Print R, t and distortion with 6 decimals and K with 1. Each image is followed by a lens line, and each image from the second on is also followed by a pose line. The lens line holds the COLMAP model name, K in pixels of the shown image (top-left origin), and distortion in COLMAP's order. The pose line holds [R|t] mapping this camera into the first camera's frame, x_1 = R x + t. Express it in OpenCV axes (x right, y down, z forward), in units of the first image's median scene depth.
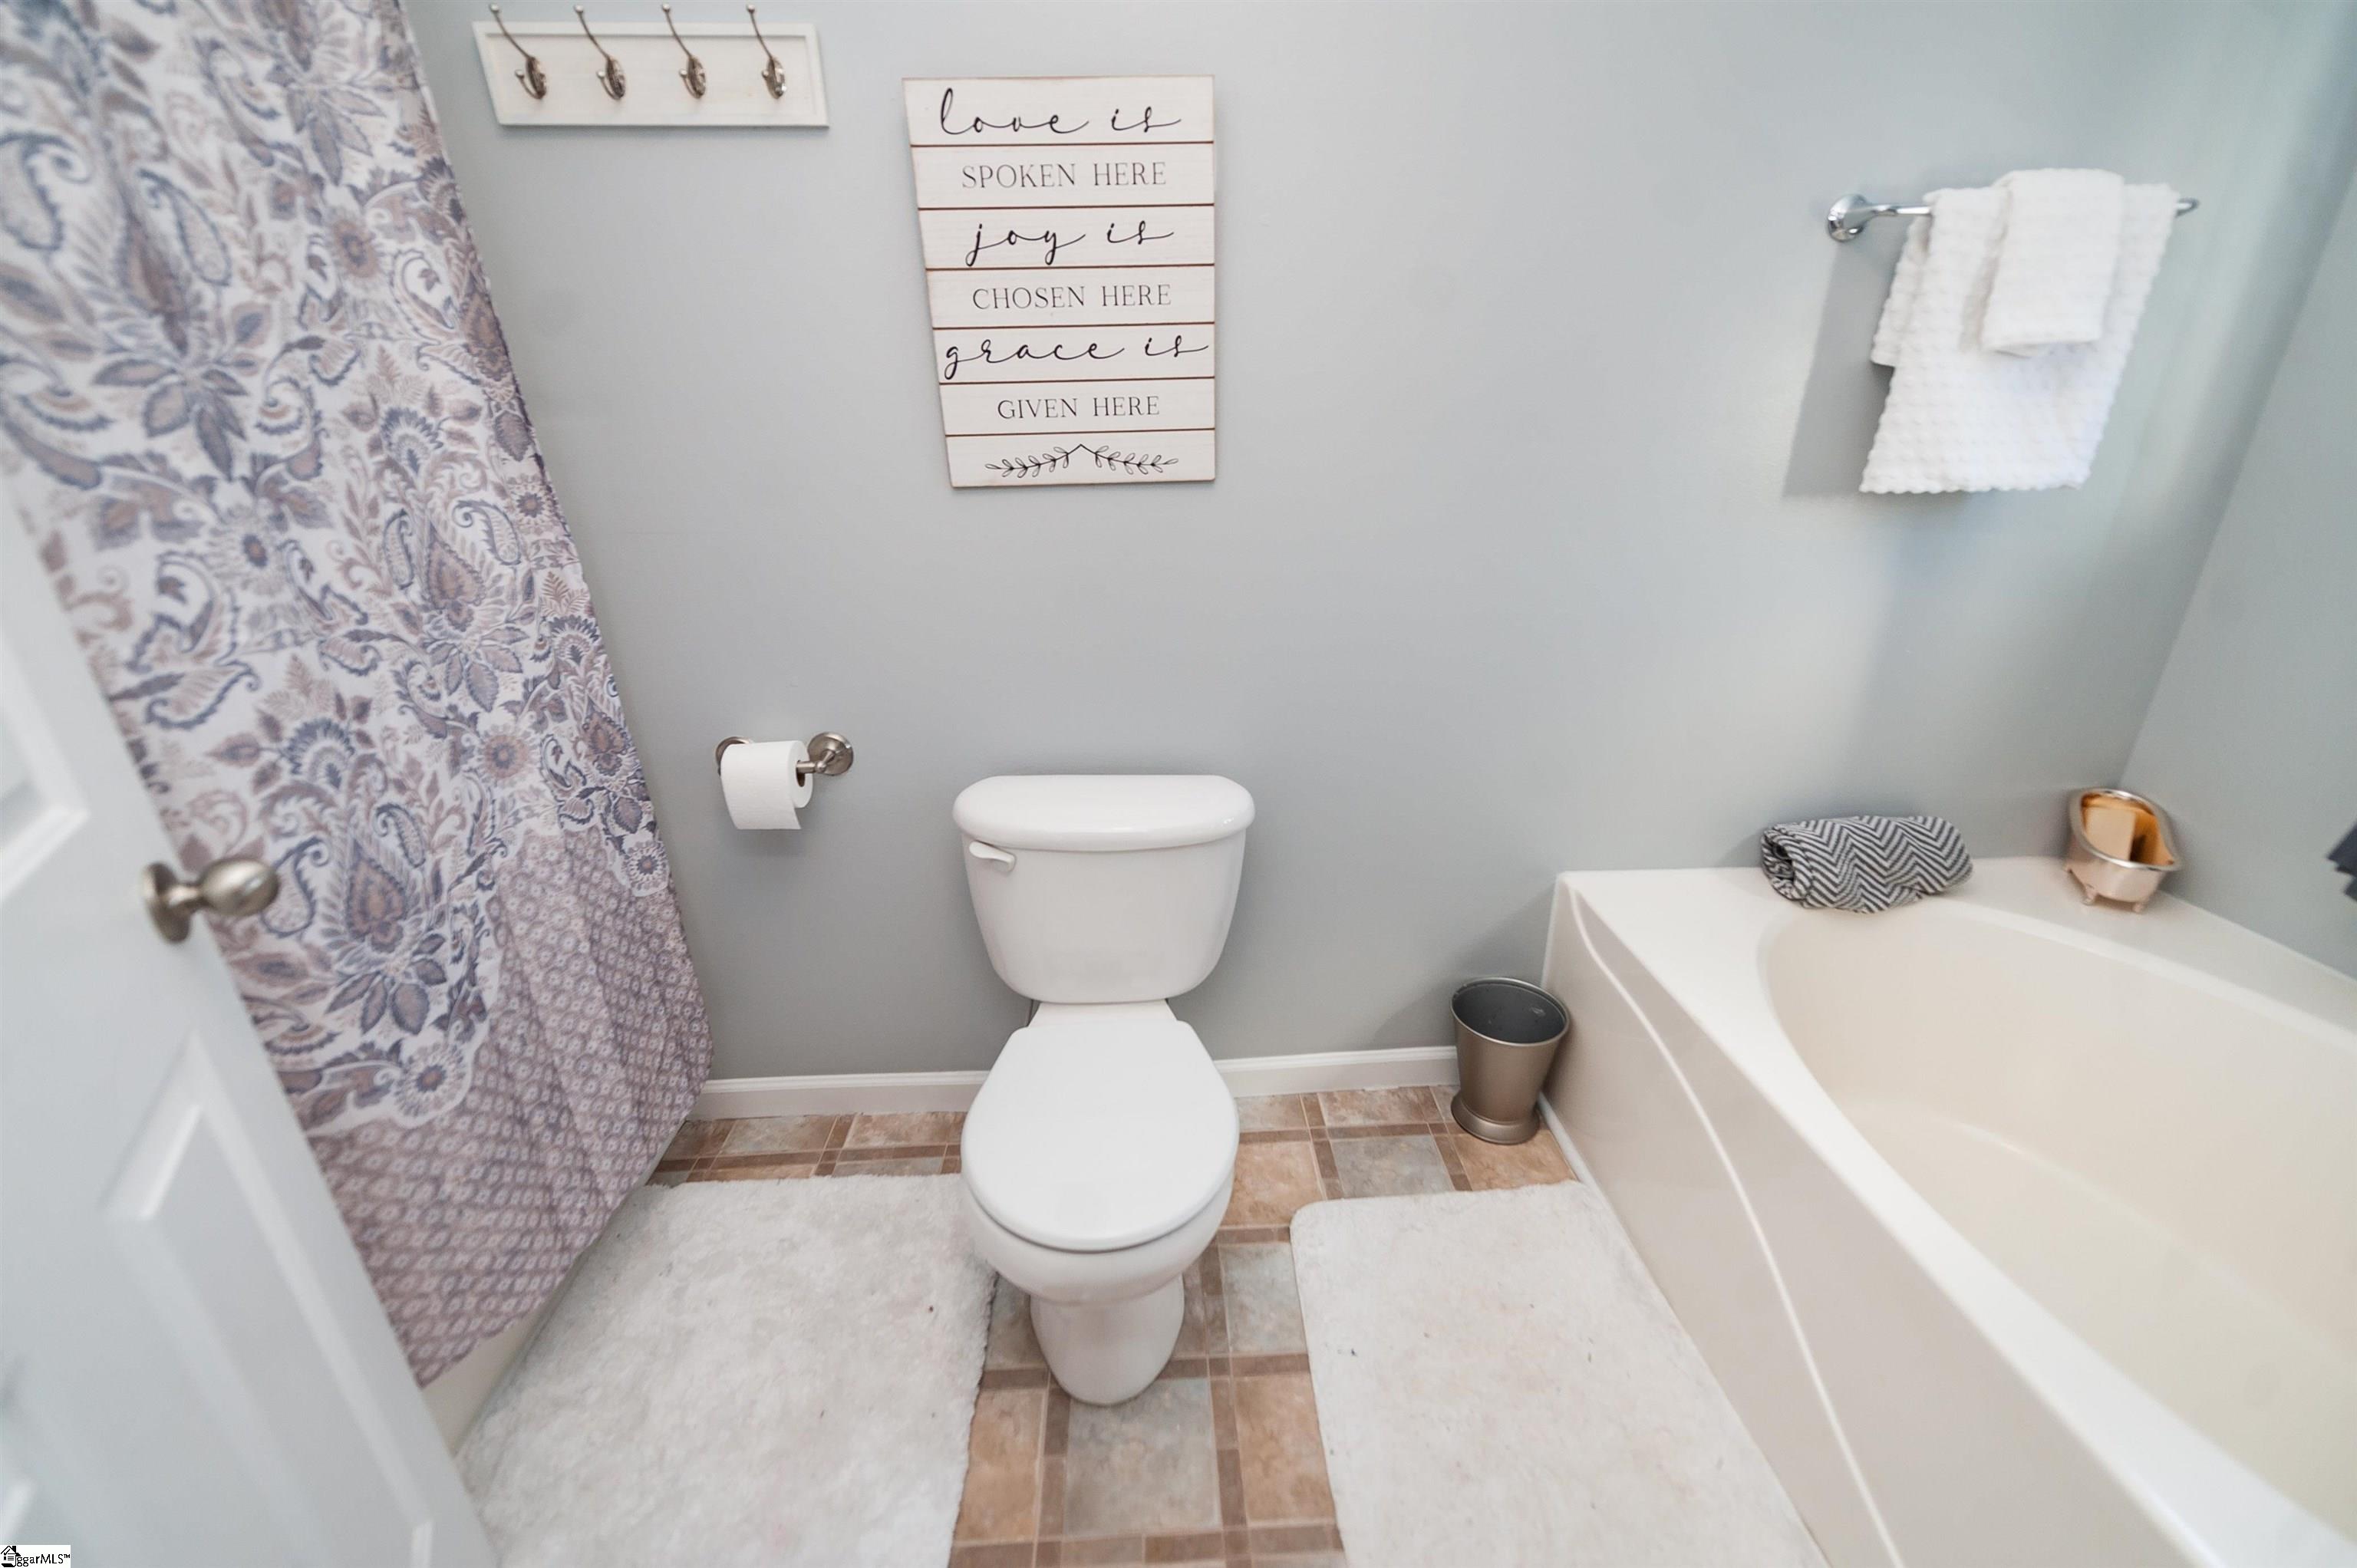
lens RADIAL K [[949.5, 0, 1169.8], [0, 949.5, 795.8], [0, 0, 1]] dist [0.016838, -0.006533]
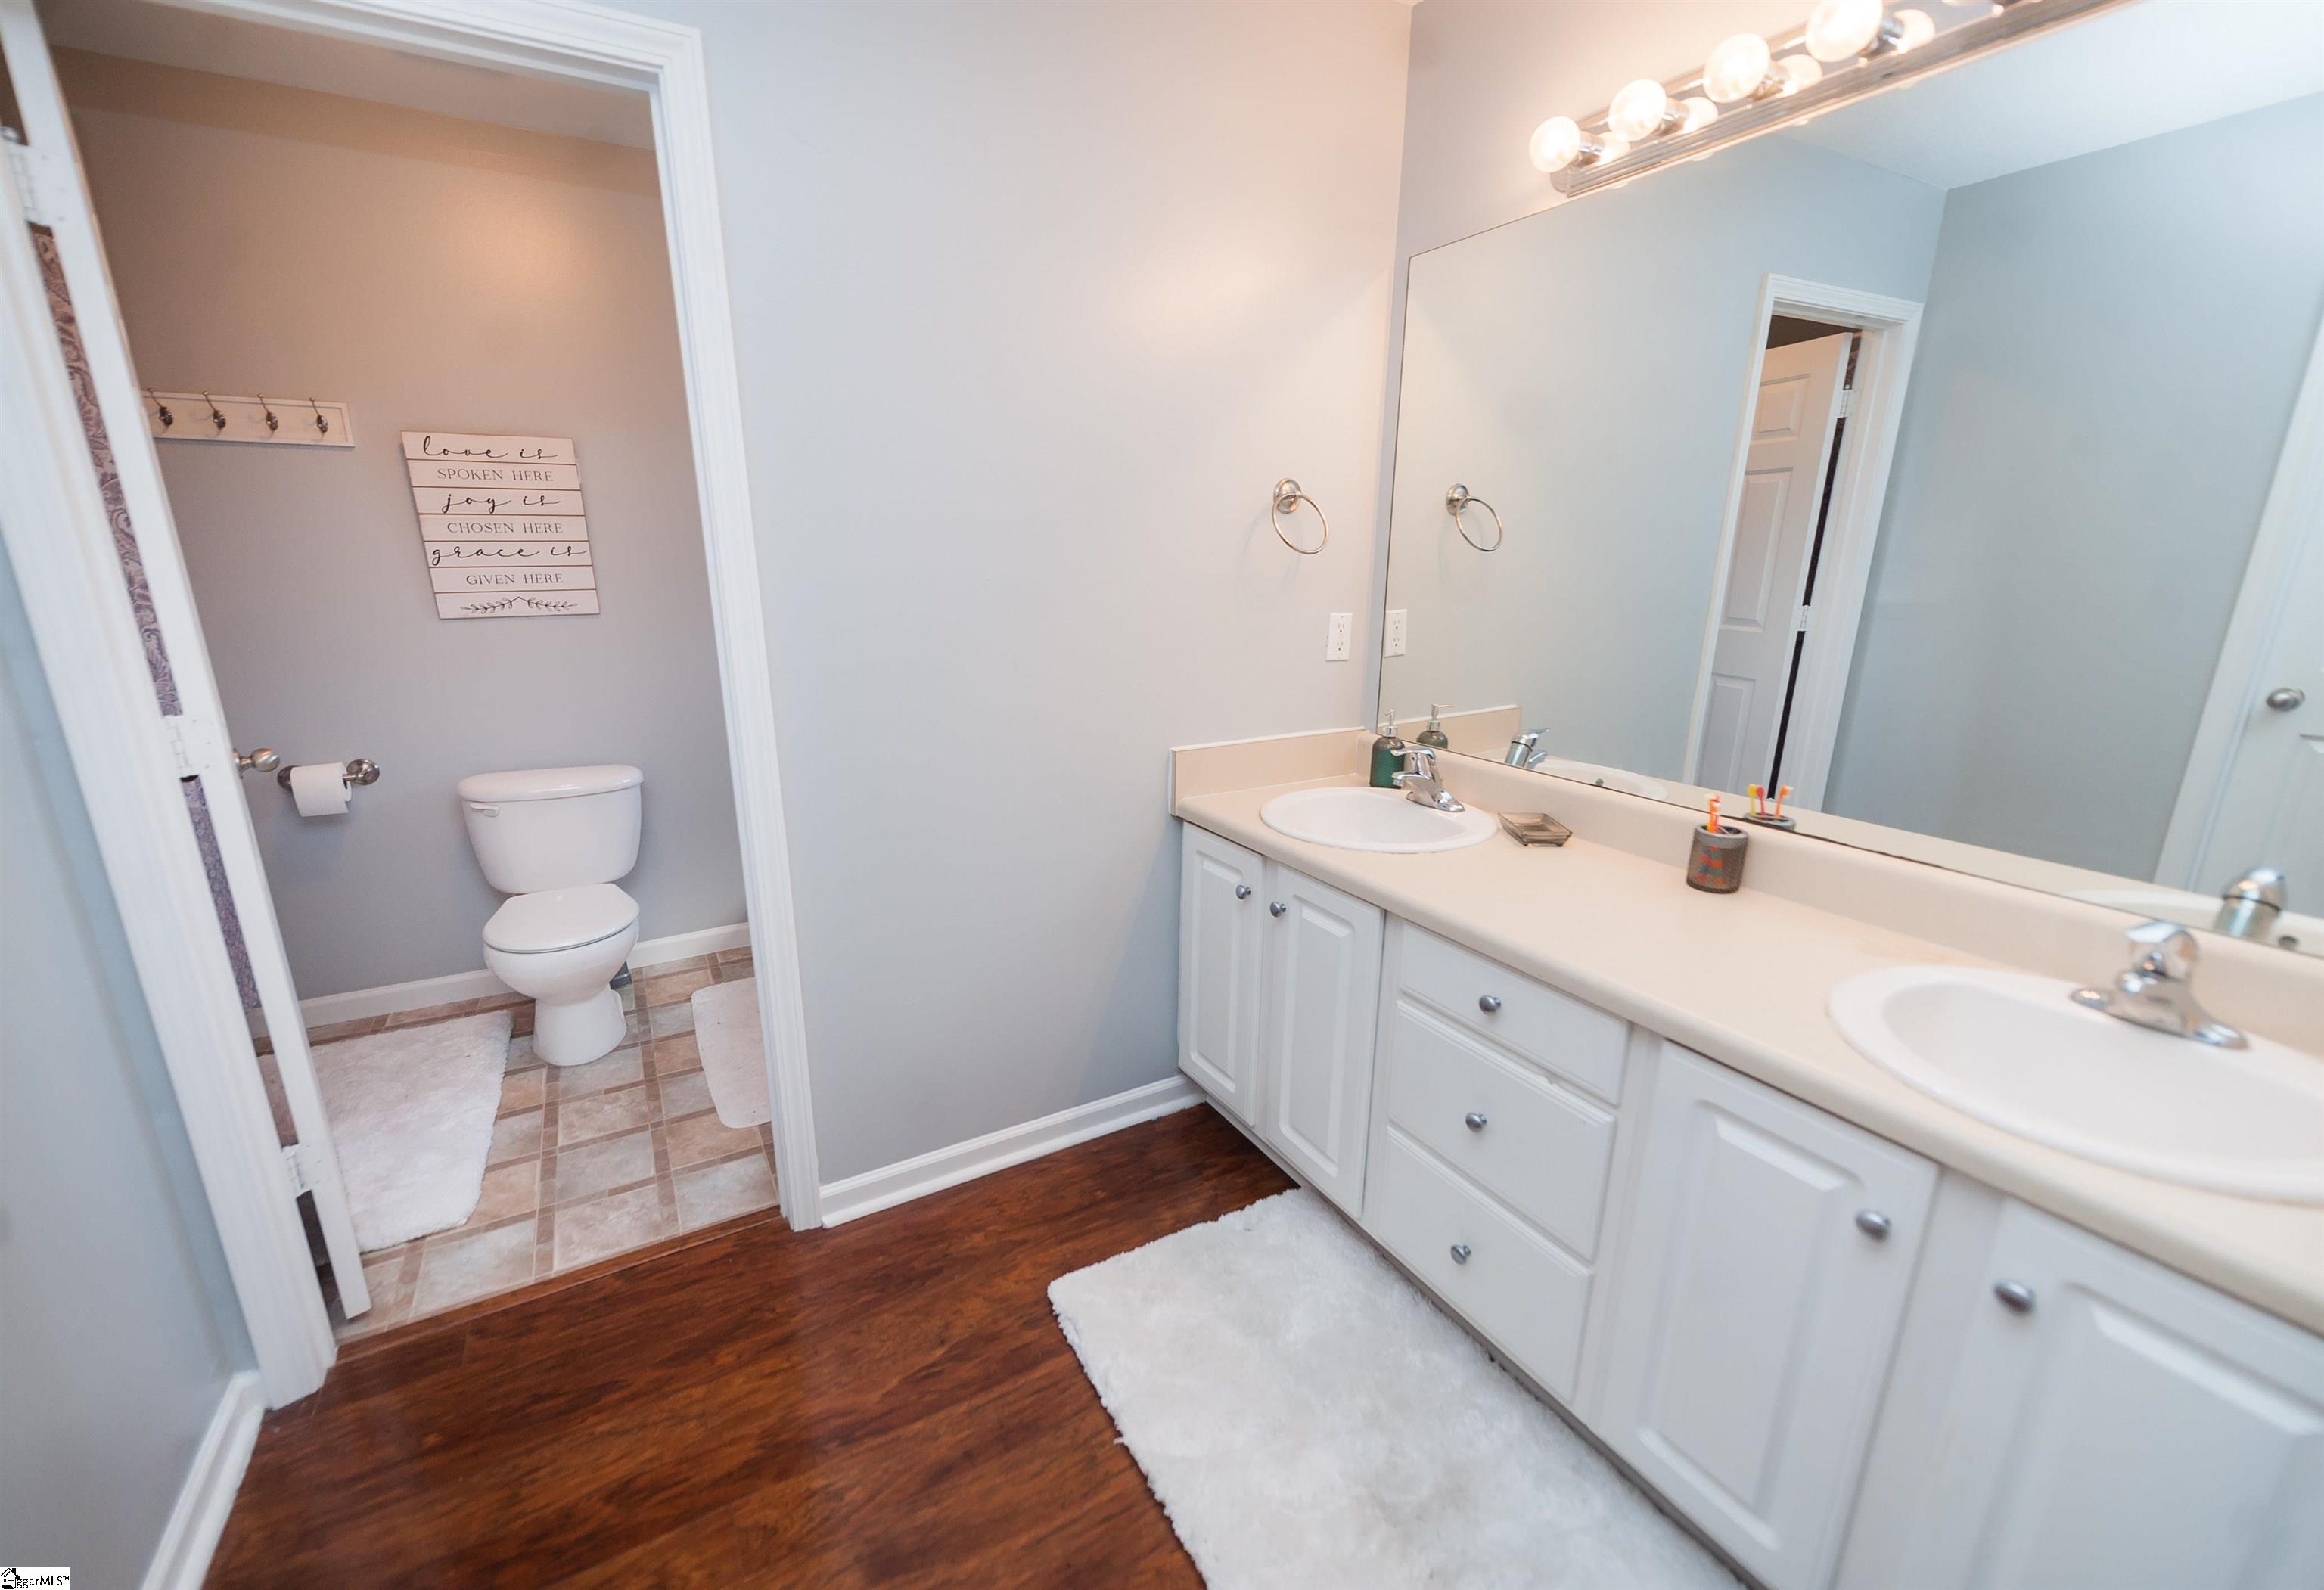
lens RADIAL K [[949.7, 0, 1122.7], [0, 949.7, 804.3], [0, 0, 1]] dist [0.011541, -0.000586]
pose [[0.894962, -0.101175, 0.434518, 0.126496], [0.156851, 0.983125, -0.094146, 0.444960], [-0.417660, 0.152412, 0.895729, -1.254843]]
